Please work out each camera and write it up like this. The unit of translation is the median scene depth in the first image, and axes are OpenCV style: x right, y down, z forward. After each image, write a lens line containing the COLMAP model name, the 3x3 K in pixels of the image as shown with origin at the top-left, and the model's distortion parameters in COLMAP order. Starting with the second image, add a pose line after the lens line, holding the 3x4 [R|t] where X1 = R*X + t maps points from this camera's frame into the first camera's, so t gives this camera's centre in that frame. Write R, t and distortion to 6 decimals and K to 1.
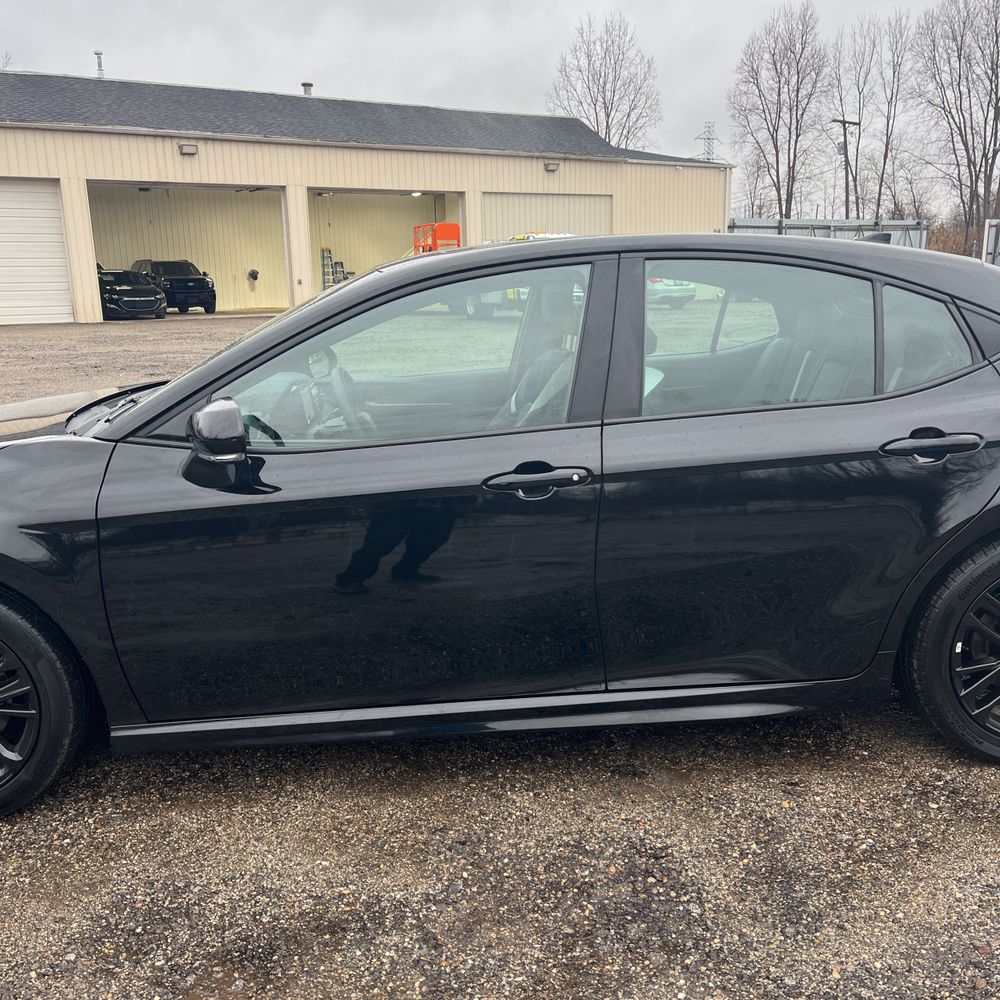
lens RADIAL K [[1020.4, 0, 500.0], [0, 1020.4, 500.0], [0, 0, 1]] dist [0.047621, -0.030323]
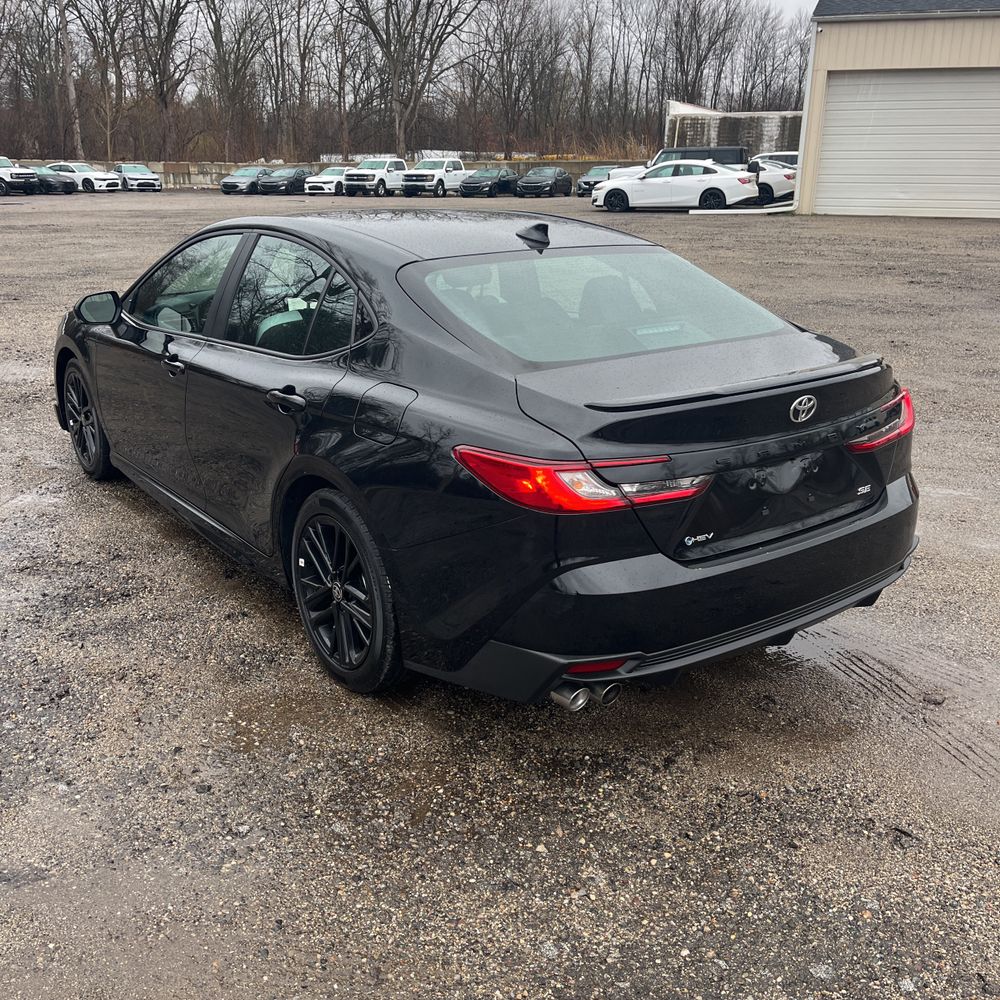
lens RADIAL K [[1020.4, 0, 500.0], [0, 1020.4, 500.0], [0, 0, 1]] dist [0.047621, -0.030323]
pose [[0.537728, 0.290600, -0.791455, 0.154423], [-0.202790, 0.955744, 0.213144, -0.024929], [0.818368, 0.045885, 0.572860, 0.046497]]
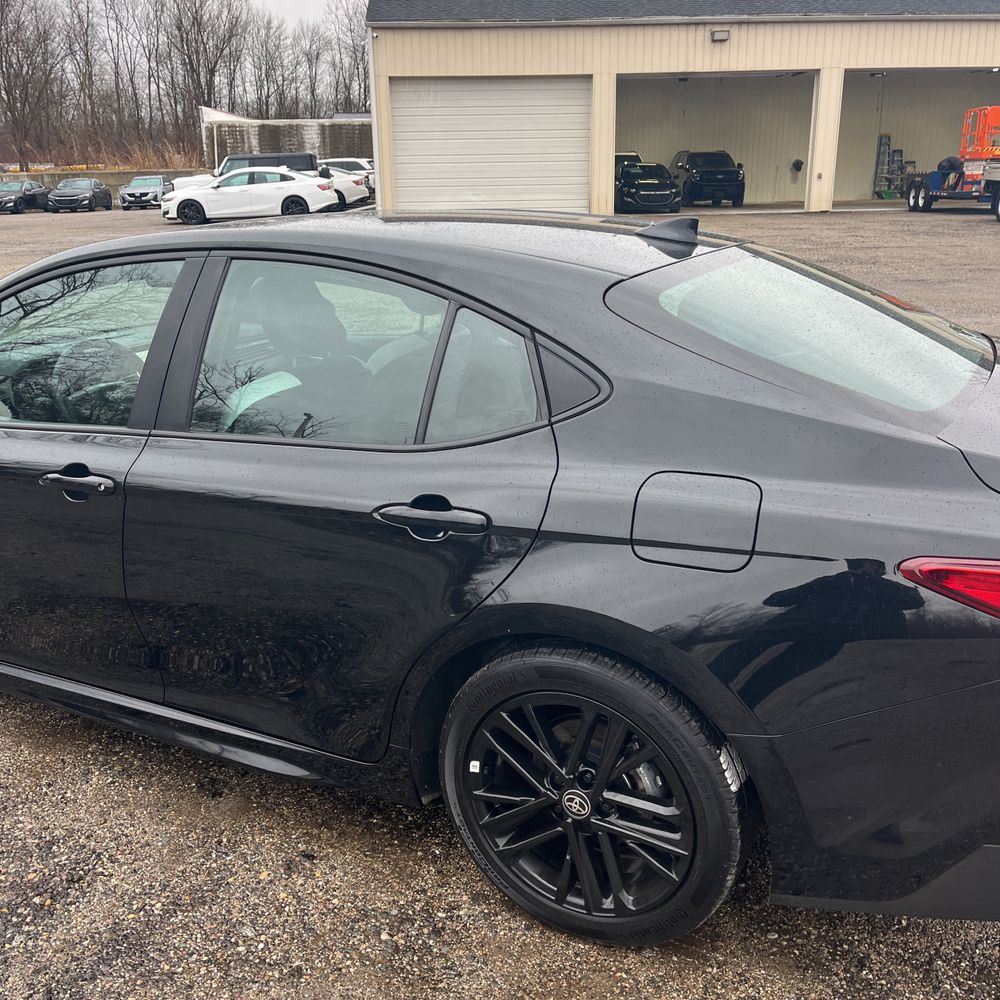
lens RADIAL K [[1020.4, 0, 500.0], [0, 1020.4, 500.0], [0, 0, 1]] dist [0.047621, -0.030323]
pose [[0.851507, 0.169874, -0.496064, 0.081700], [-0.117083, 0.983778, 0.135912, -0.017303], [0.511105, -0.057649, 0.857583, 0.032802]]
